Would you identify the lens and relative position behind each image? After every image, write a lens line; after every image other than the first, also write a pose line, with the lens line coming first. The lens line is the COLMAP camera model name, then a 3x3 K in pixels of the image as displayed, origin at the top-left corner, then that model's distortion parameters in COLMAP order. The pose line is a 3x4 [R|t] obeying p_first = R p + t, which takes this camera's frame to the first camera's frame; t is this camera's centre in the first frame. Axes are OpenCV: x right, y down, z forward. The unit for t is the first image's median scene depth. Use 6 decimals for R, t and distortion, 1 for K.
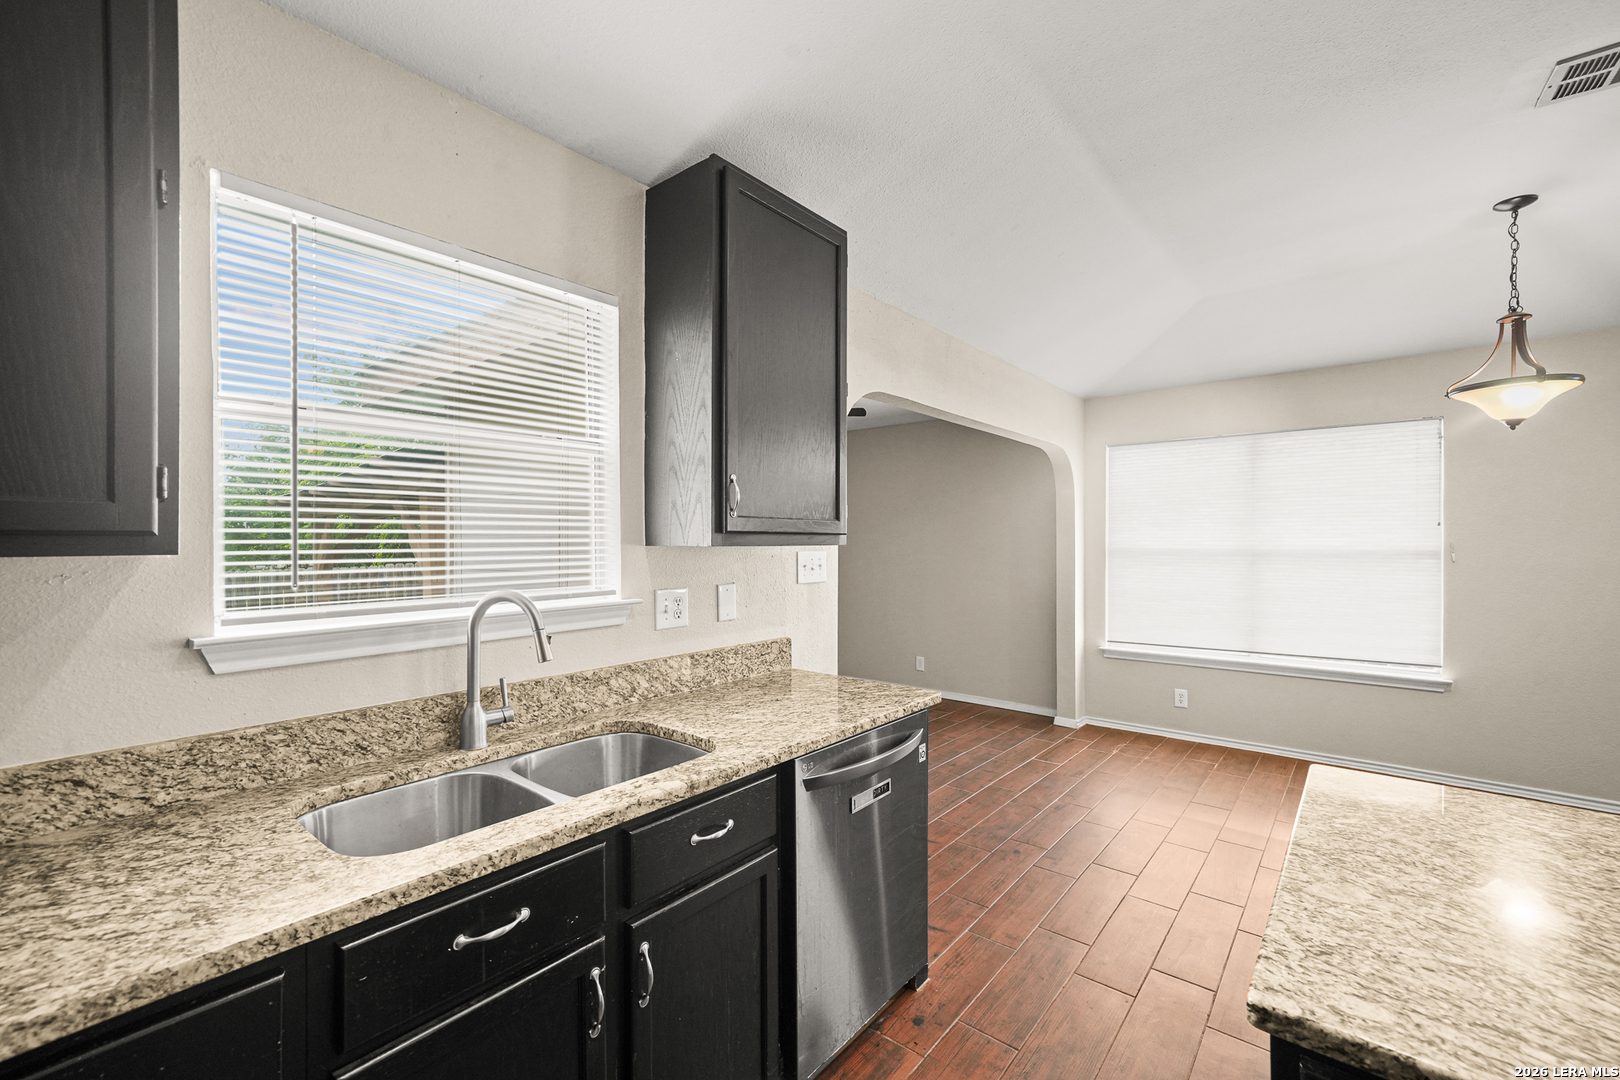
lens RADIAL K [[679.8, 0, 810.0], [0, 679.8, 540.0], [0, 0, 1]] dist [0.000649, 0.000429]
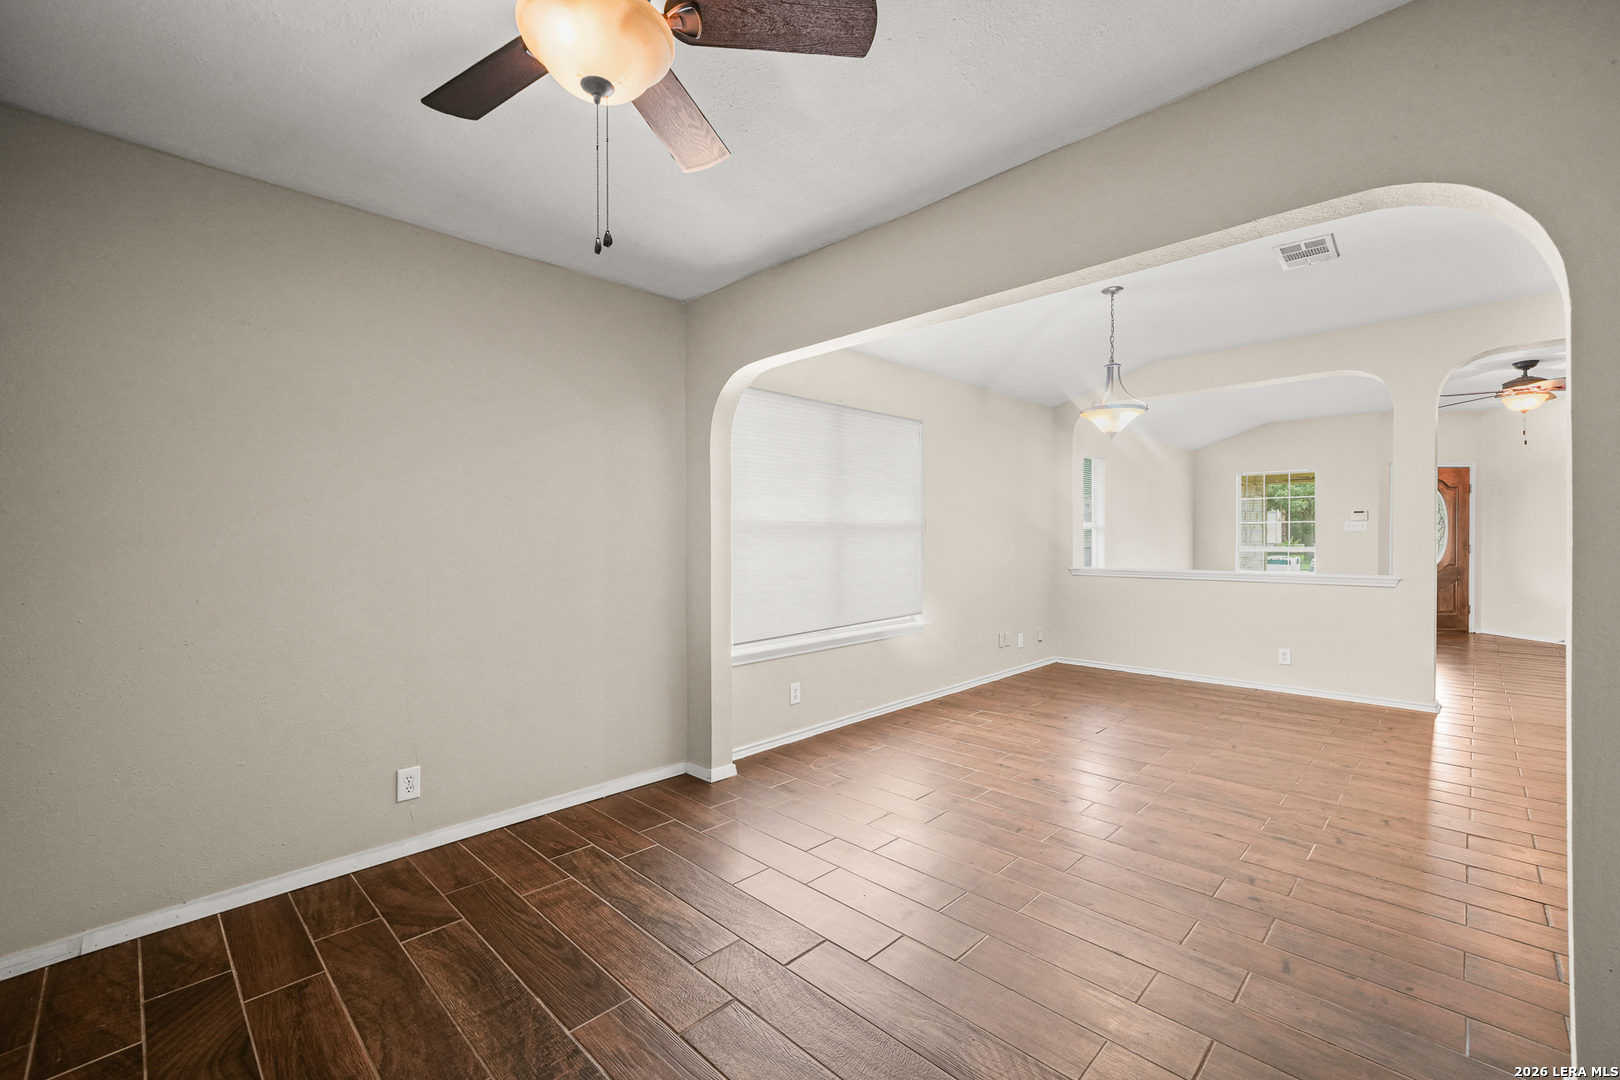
lens RADIAL K [[679.8, 0, 810.0], [0, 679.8, 540.0], [0, 0, 1]] dist [0.000649, 0.000429]
pose [[0.096042, -0.008244, 0.995343, -0.336033], [0.004494, 0.999959, 0.007848, 0.030609], [-0.995367, 0.003719, 0.096075, 0.948023]]
